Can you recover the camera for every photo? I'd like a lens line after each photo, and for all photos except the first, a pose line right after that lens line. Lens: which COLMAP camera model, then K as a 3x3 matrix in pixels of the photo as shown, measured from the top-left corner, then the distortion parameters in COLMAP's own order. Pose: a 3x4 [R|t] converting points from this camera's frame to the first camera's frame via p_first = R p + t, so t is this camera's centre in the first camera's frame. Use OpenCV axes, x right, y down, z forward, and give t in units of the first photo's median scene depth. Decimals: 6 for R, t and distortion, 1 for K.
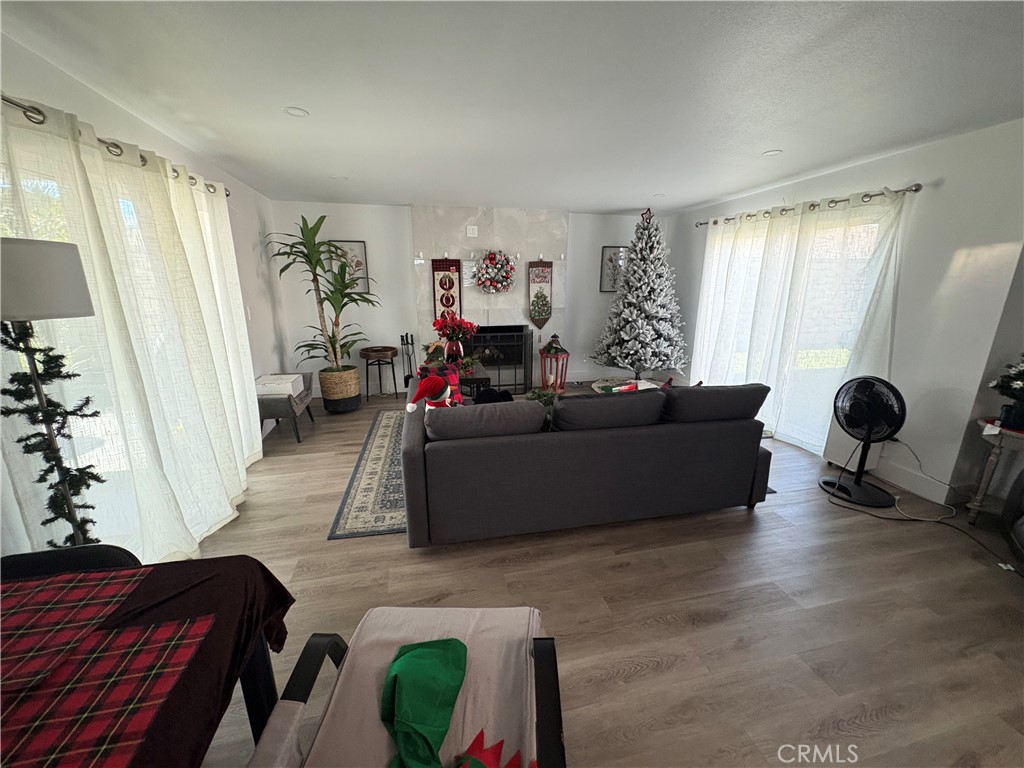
lens RADIAL K [[408.8, 0, 510.6], [0, 408.8, 387.5], [0, 0, 1]] dist [0.000390, -0.000630]
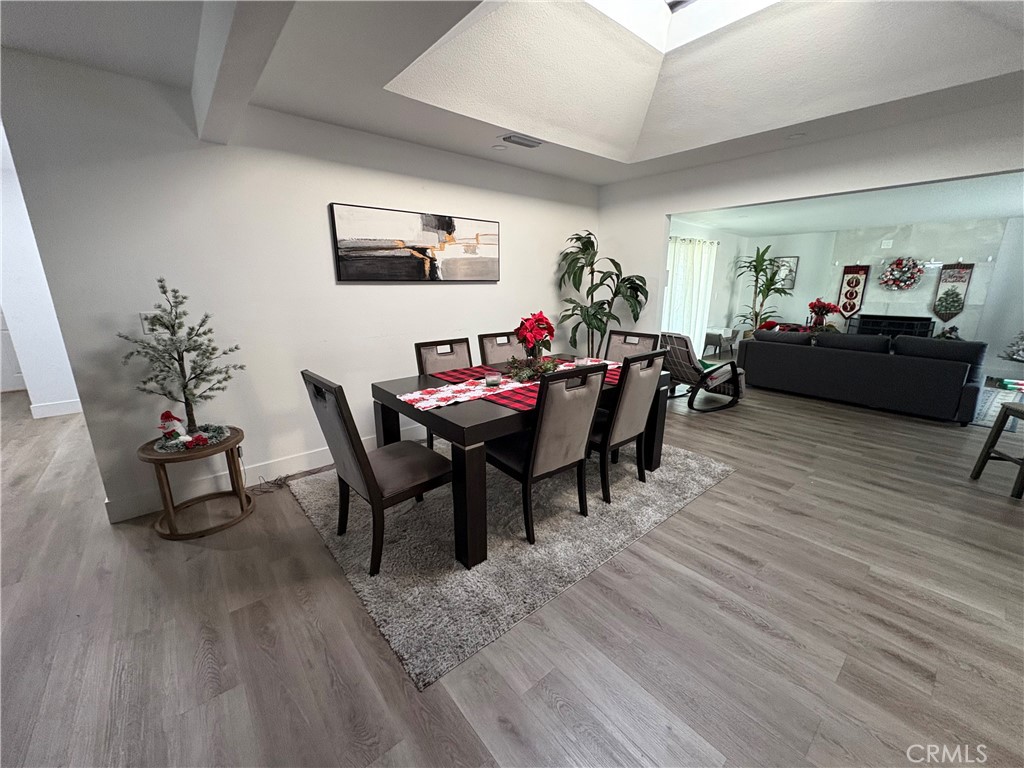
lens RADIAL K [[408.8, 0, 511.4], [0, 408.8, 388.0], [0, 0, 1]] dist [0.000390, -0.000630]
pose [[0.453979, 0.222274, -0.862843, 0.602497], [-0.219617, 0.966422, 0.133407, 0.167551], [0.863523, 0.128931, 0.487550, -0.659007]]
